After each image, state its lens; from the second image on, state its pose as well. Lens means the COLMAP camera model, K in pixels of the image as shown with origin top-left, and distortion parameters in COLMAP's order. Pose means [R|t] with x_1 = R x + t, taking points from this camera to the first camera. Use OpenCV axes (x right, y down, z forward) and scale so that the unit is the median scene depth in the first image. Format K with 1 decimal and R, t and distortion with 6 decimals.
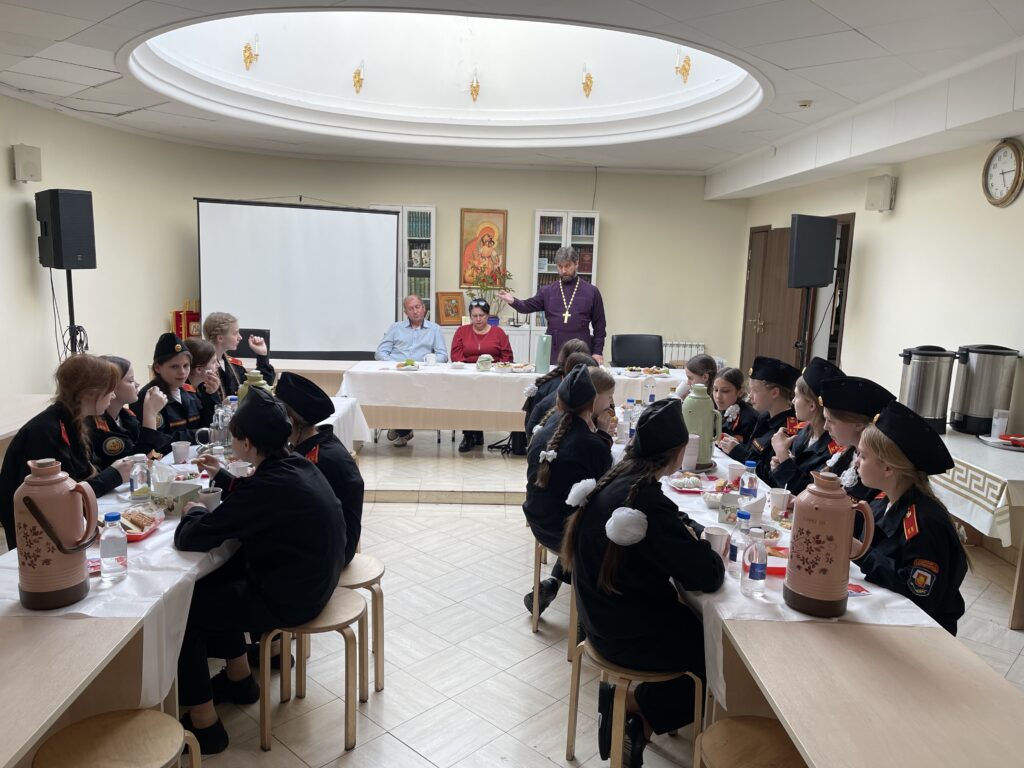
lens RADIAL K [[754.4, 0, 512.0], [0, 754.4, 384.0], [0, 0, 1]] dist [-0.025651, -0.003941]
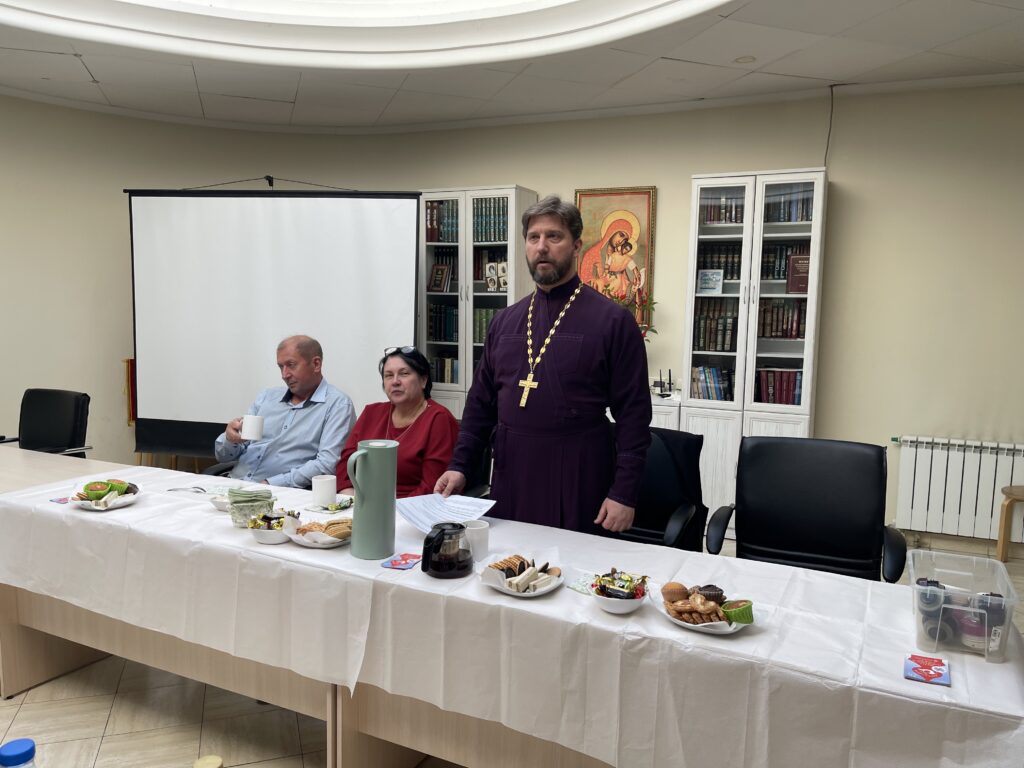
lens RADIAL K [[754.4, 0, 512.0], [0, 754.4, 384.0], [0, 0, 1]] dist [-0.025651, -0.003941]
pose [[0.882591, 0.030677, -0.469140, 0.168045], [-0.064852, 0.996274, -0.056860, -0.051227], [0.465648, 0.080609, 0.881291, 0.496029]]
